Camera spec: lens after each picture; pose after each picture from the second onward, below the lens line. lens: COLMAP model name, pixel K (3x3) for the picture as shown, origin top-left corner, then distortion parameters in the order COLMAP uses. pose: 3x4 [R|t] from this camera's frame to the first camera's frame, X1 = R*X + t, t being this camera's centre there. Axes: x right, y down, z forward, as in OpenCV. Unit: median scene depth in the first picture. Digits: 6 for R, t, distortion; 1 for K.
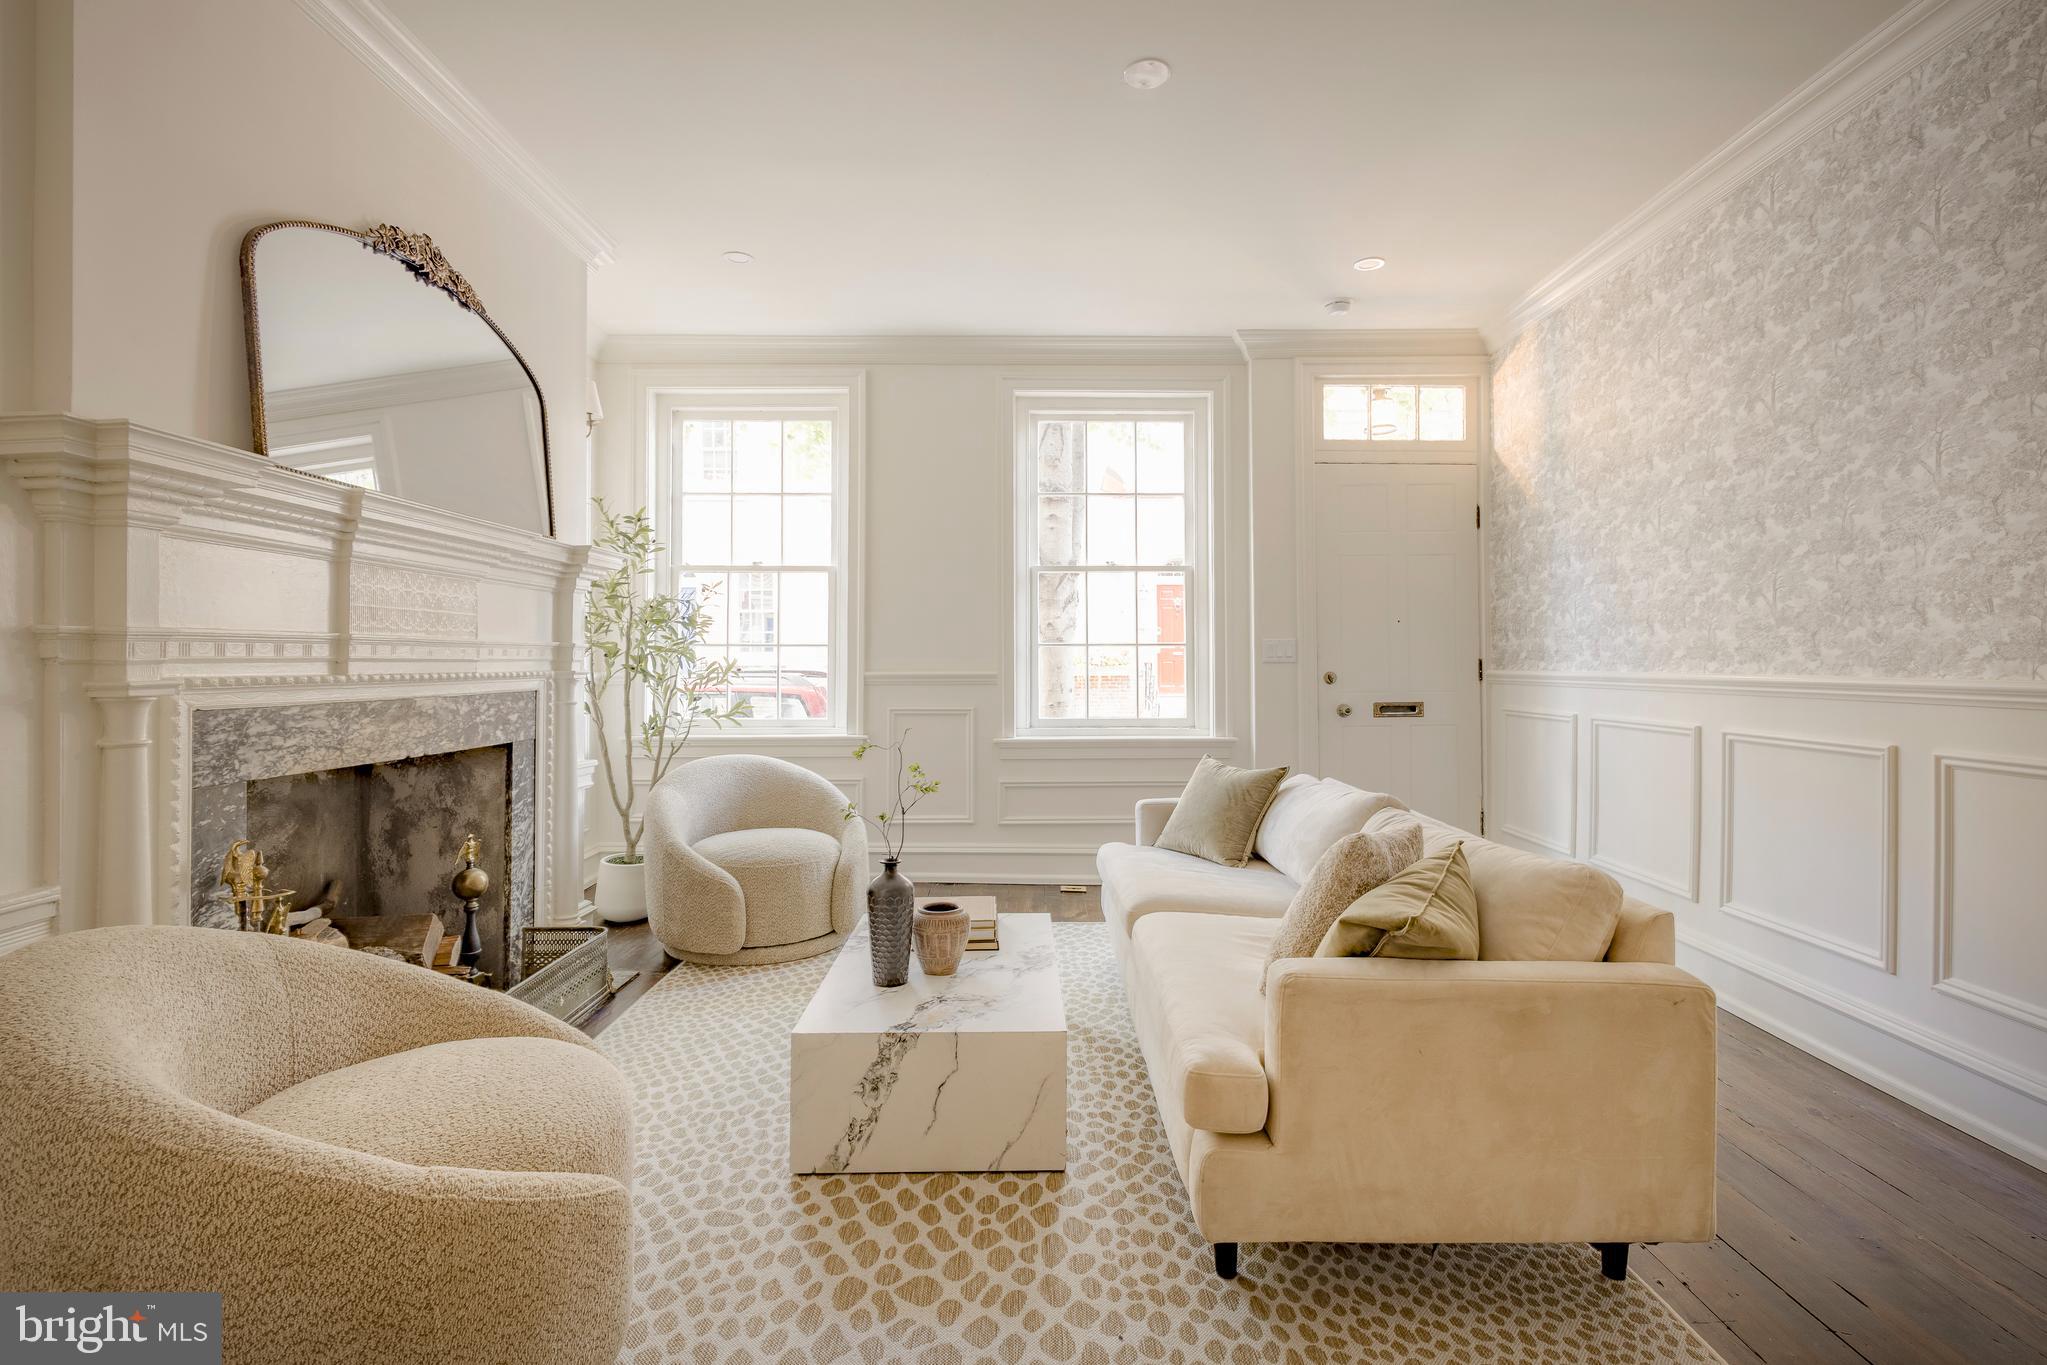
lens RADIAL K [[944.7, 0, 1023.5], [0, 944.7, 682.5], [0, 0, 1]] dist [0.007774, -0.000932]
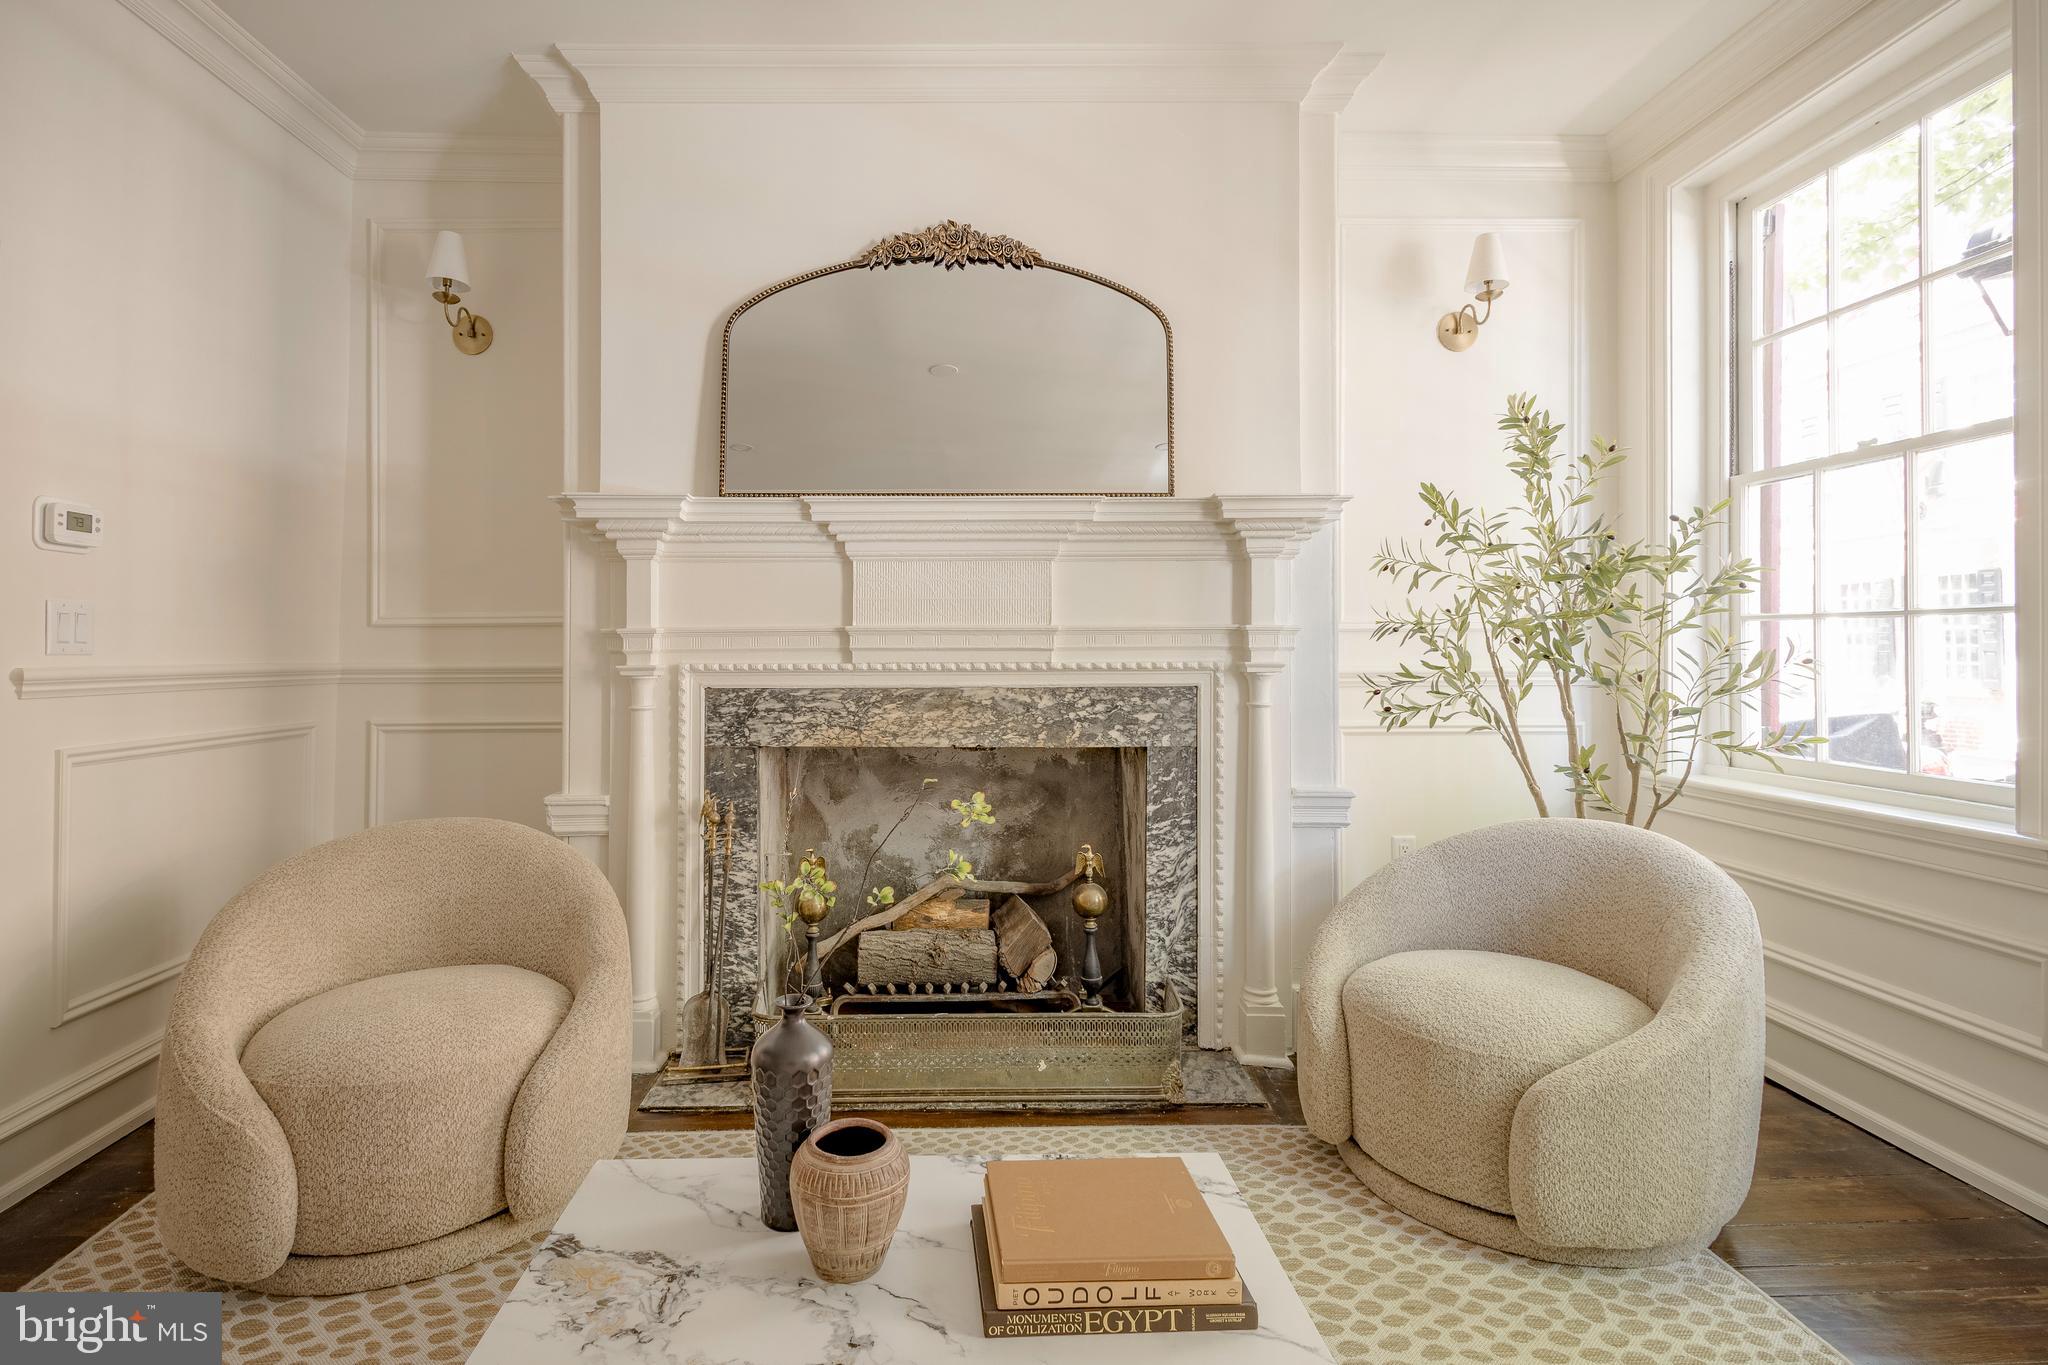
lens RADIAL K [[1053.9, 0, 1018.3], [0, 1053.9, 657.4], [0, 0, 1]] dist [0.006191, -0.001148]
pose [[0.005318, 0.005935, -0.999968, 0.452587], [-0.018264, 0.999816, 0.005837, -0.022308], [0.999819, 0.018233, 0.005426, 1.039695]]
